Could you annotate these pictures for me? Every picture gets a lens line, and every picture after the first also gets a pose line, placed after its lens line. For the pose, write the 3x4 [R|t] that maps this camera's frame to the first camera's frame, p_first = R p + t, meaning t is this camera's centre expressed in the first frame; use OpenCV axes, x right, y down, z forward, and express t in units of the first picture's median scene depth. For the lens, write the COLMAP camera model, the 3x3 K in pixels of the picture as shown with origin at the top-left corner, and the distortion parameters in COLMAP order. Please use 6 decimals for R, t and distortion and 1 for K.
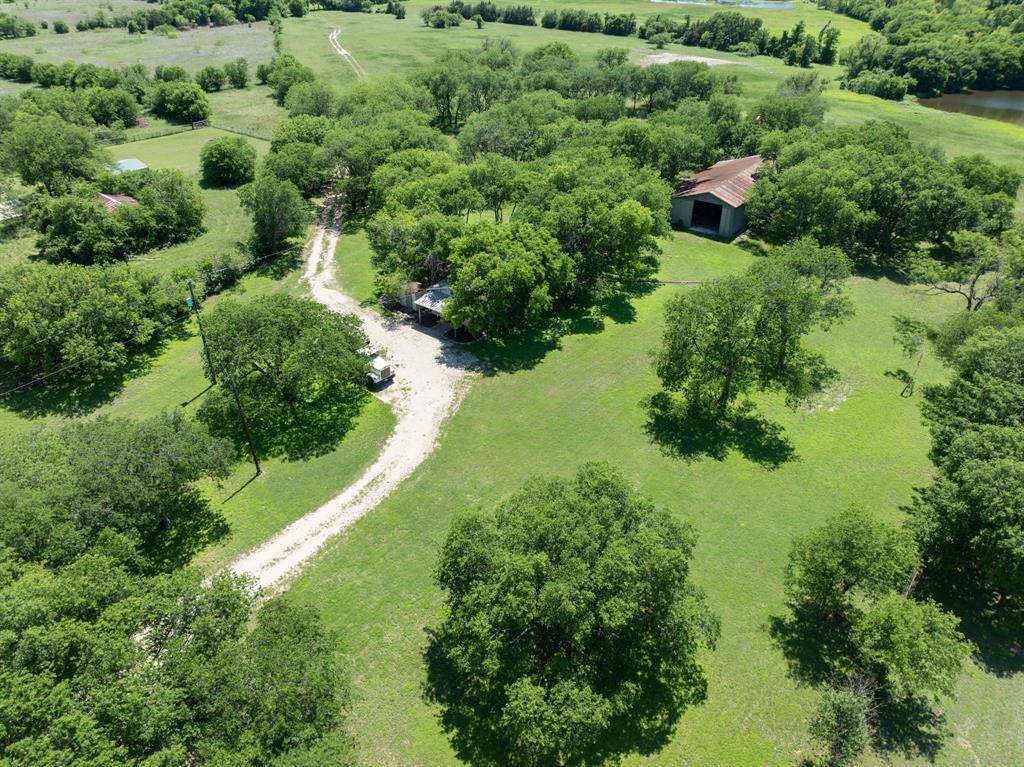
lens RADIAL K [[716.8, 0, 515.7], [0, 716.8, 389.1], [0, 0, 1]] dist [-0.029861, 0.014998]
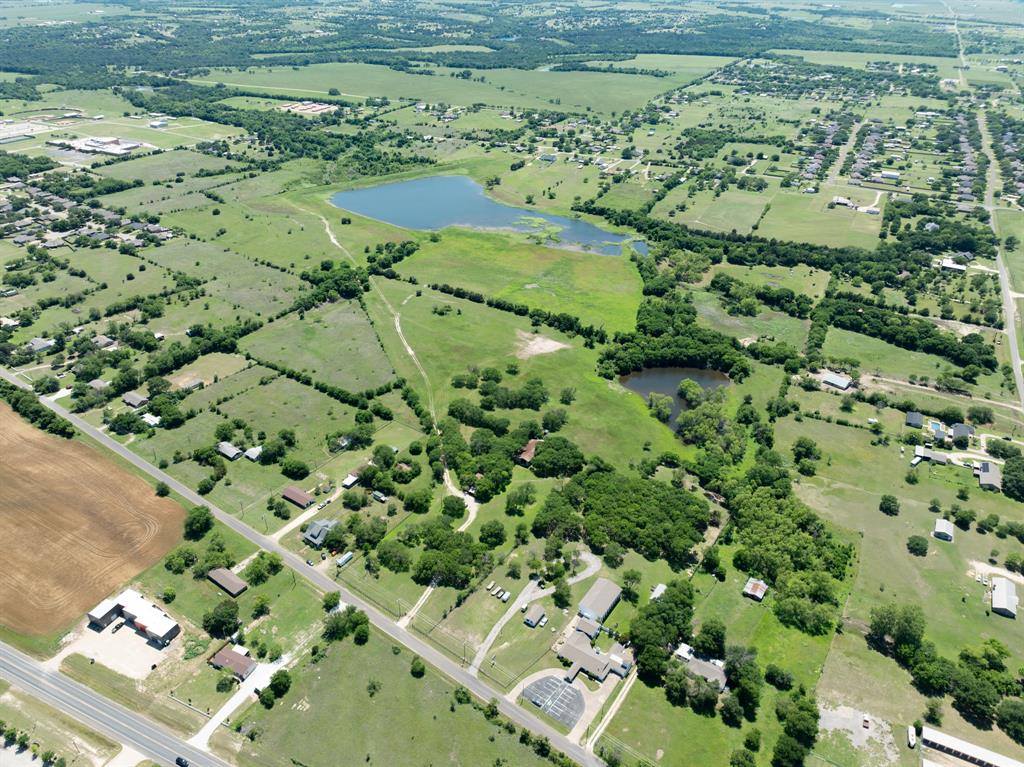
lens RADIAL K [[696.0, 0, 512.0], [0, 696.0, 383.5], [0, 0, 1]] dist [-0.022401, 0.000988]
pose [[0.997664, -0.033776, 0.059383, -0.098735], [0.036575, 0.998239, -0.046708, -0.769481], [-0.057701, 0.048771, 0.997142, -5.136982]]
